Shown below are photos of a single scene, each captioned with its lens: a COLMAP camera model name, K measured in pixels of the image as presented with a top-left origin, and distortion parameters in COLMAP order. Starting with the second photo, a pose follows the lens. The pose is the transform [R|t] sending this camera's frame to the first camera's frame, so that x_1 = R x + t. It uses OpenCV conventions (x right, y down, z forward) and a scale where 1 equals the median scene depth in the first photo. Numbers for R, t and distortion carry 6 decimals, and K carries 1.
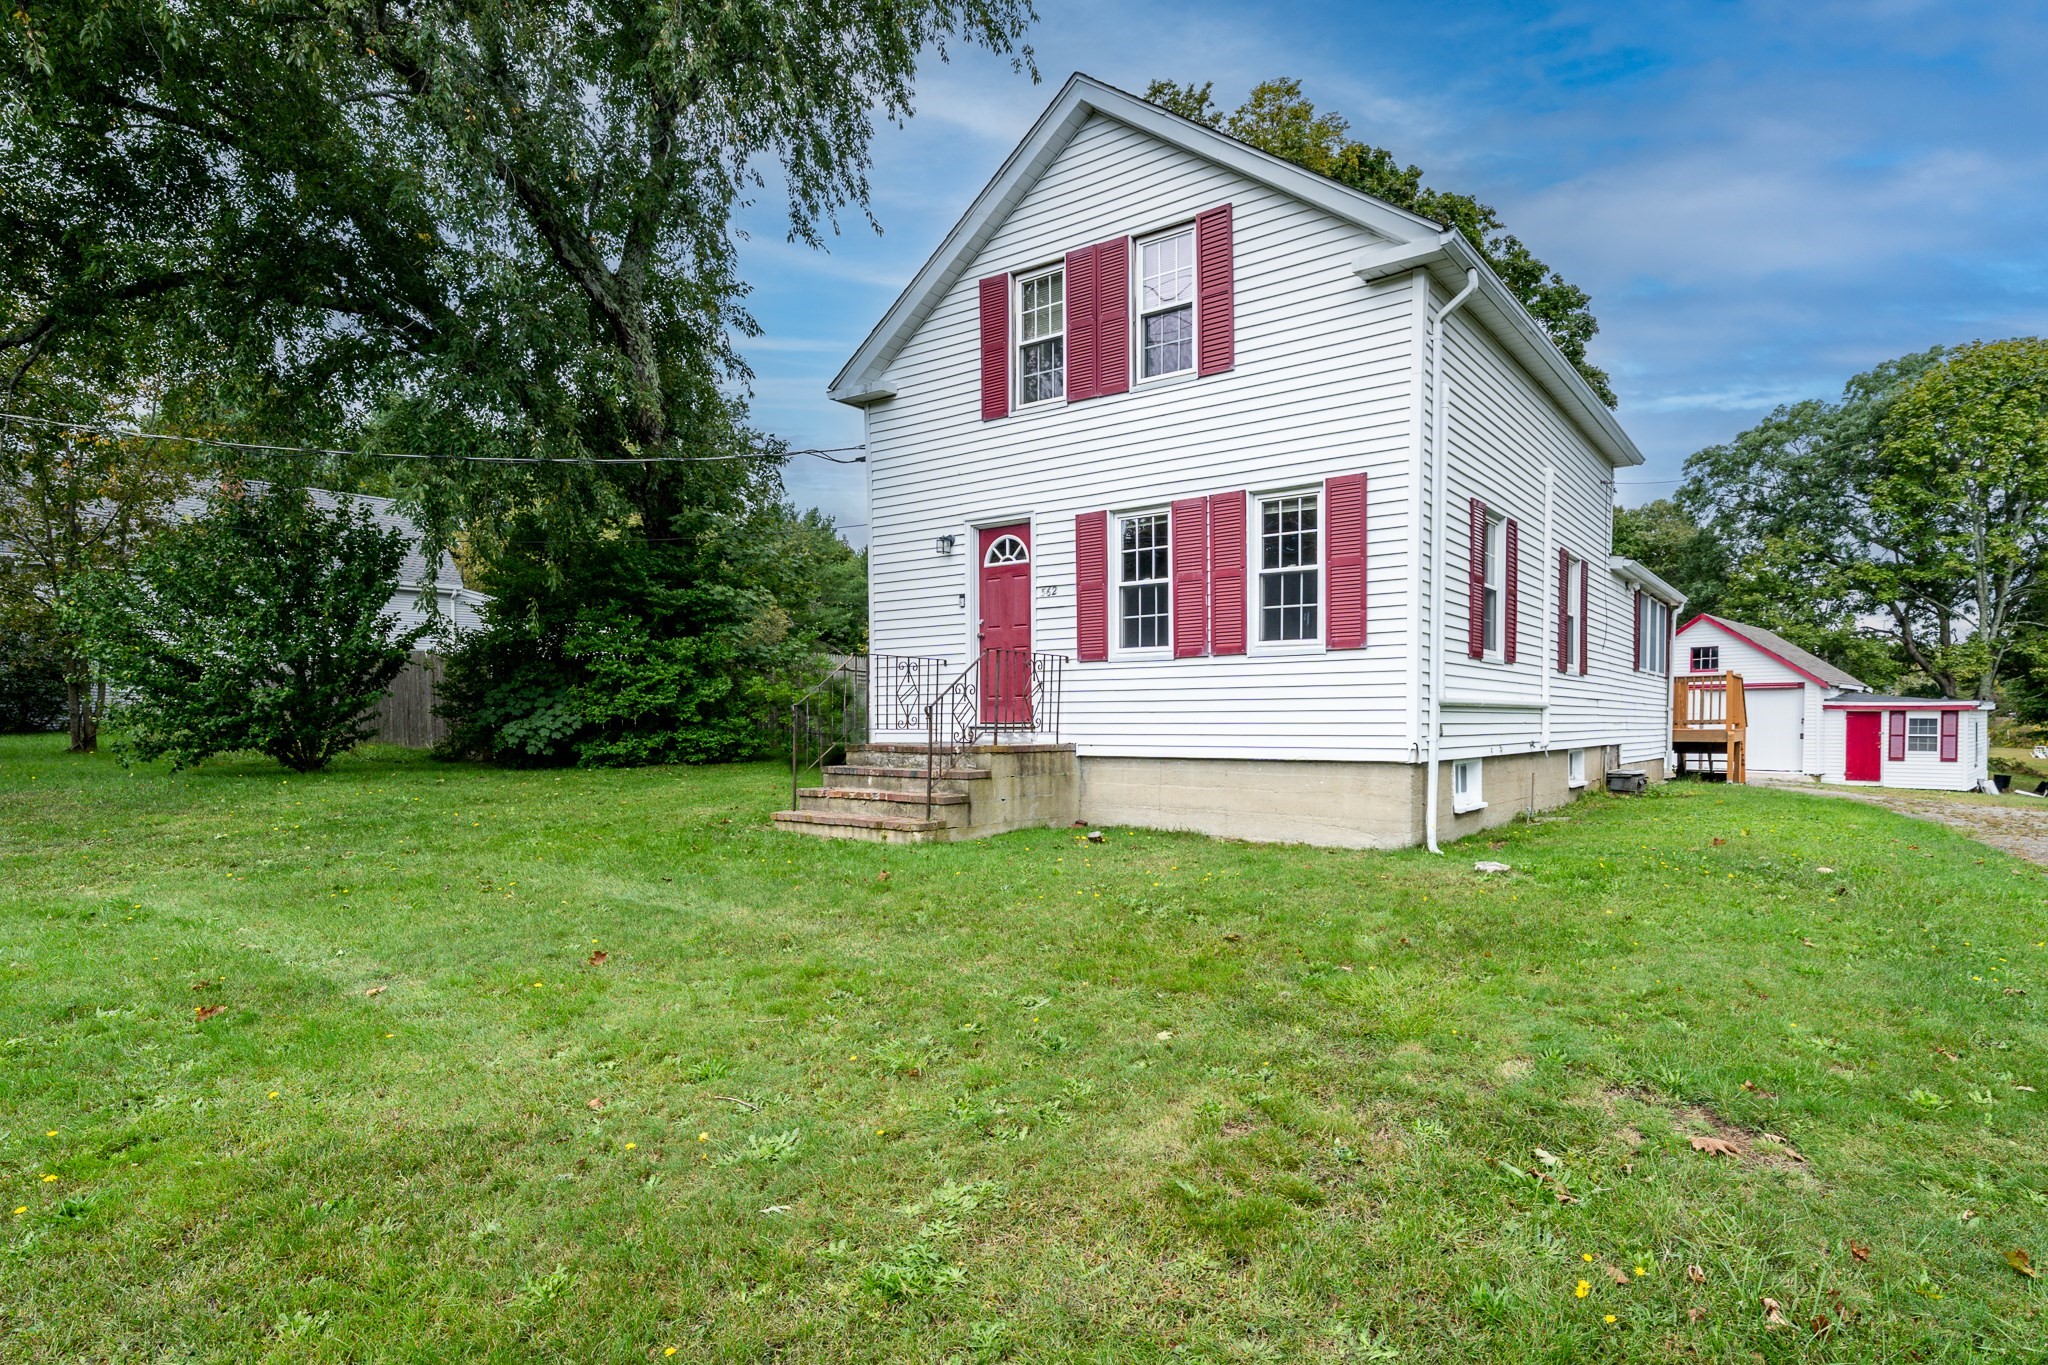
lens RADIAL K [[1044.5, 0, 1125.2], [0, 1044.5, 761.2], [0, 0, 1]] dist [-0.023134, -0.002881]
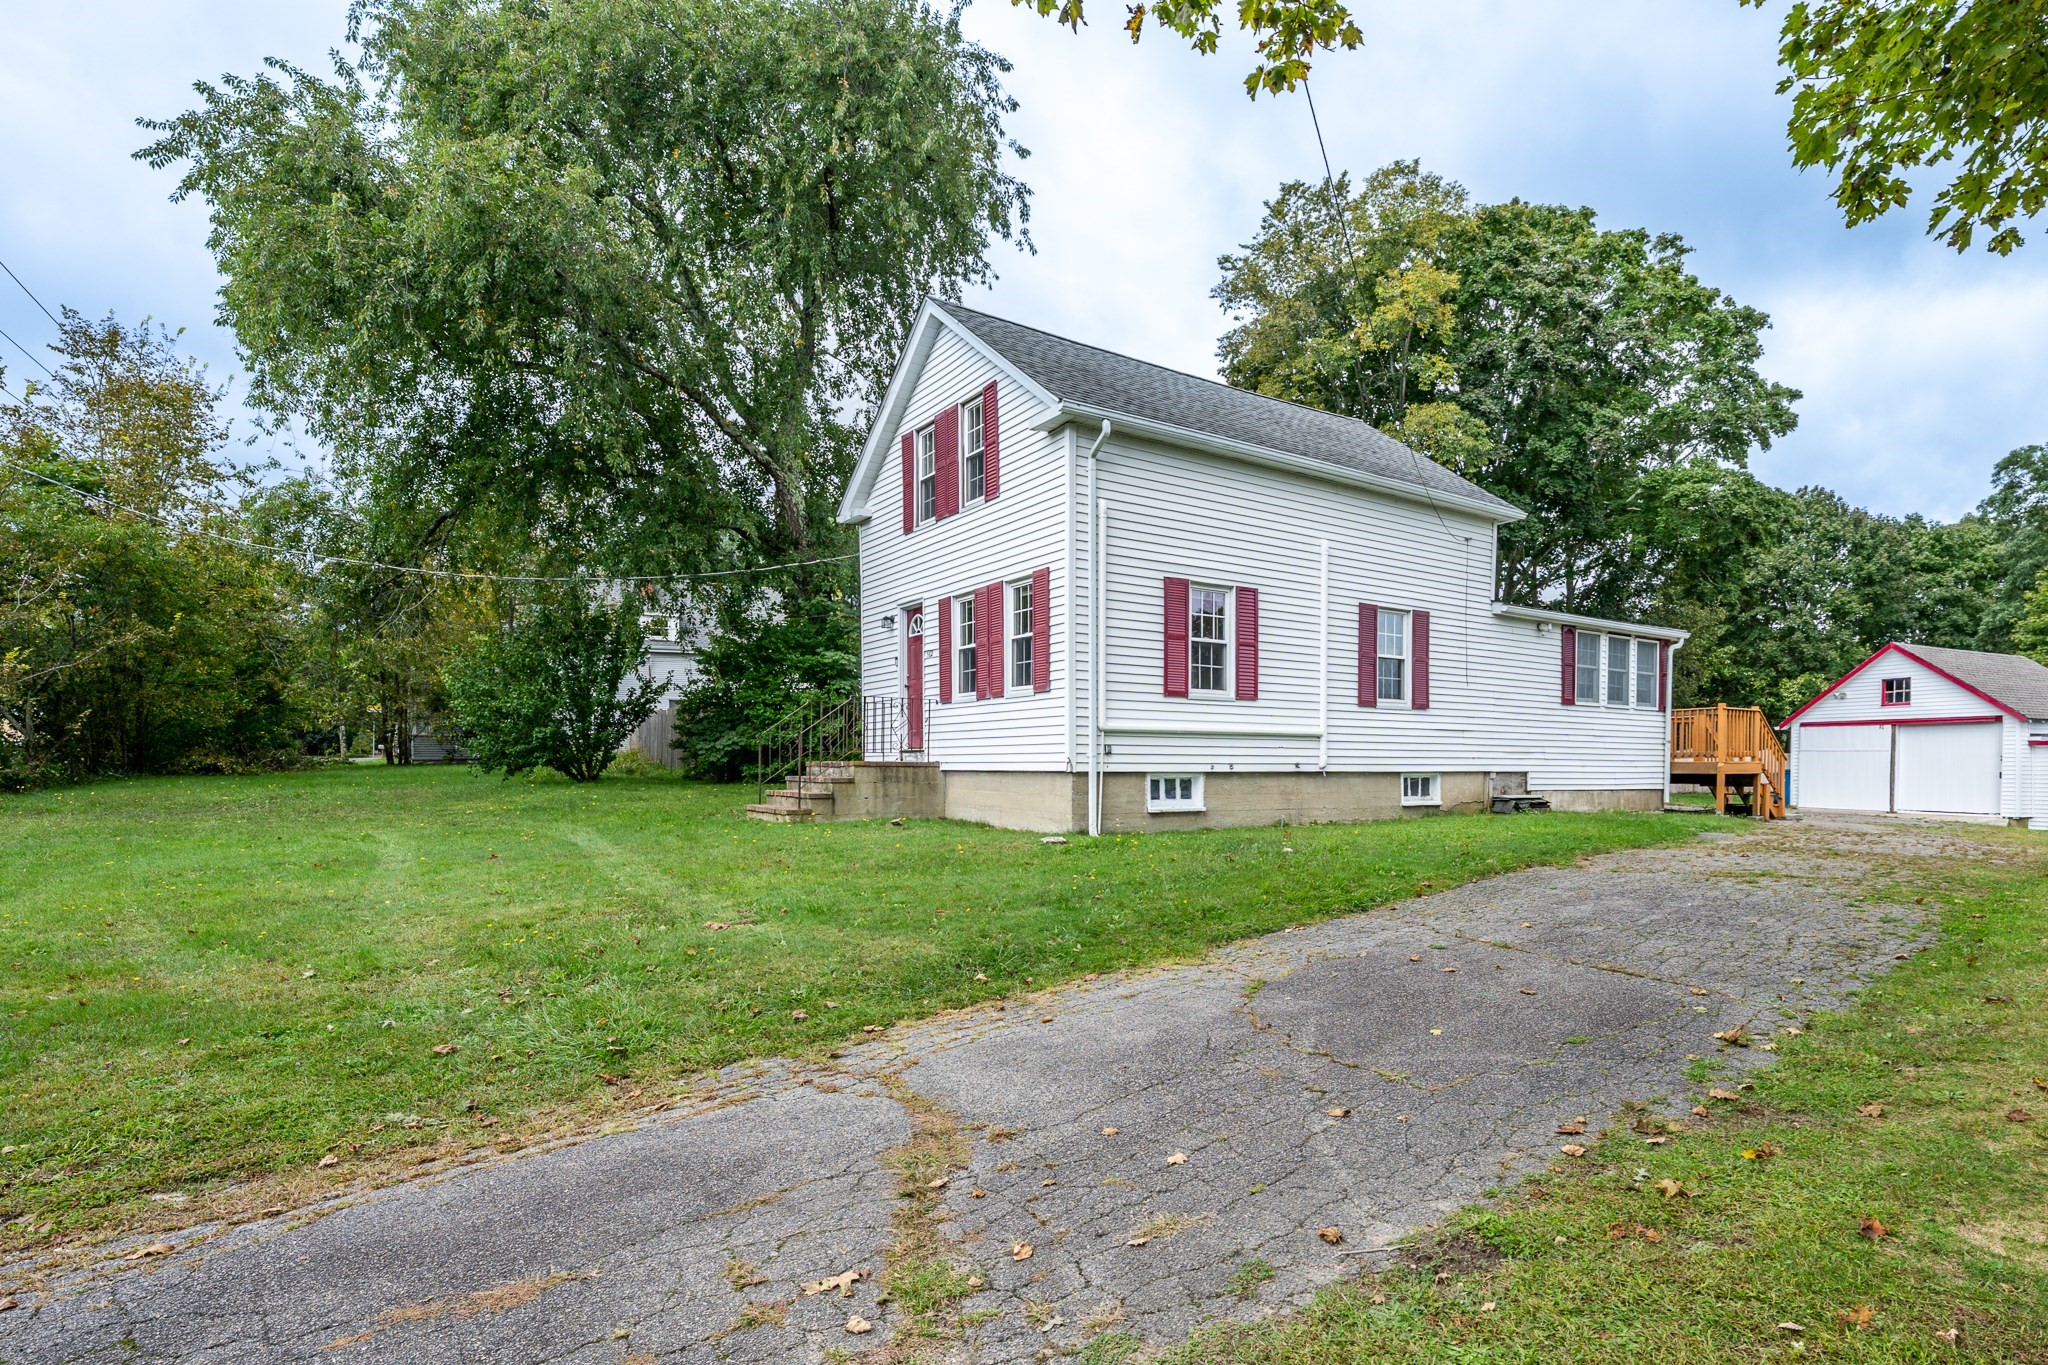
lens RADIAL K [[1044.5, 0, 1165.5], [0, 1044.5, 801.5], [0, 0, 1]] dist [-0.023134, -0.002881]
pose [[0.946556, 0.016531, -0.322115, 0.698680], [-0.017388, 0.999849, 0.000217, 0.031587], [0.322070, 0.005396, 0.946700, -0.239671]]
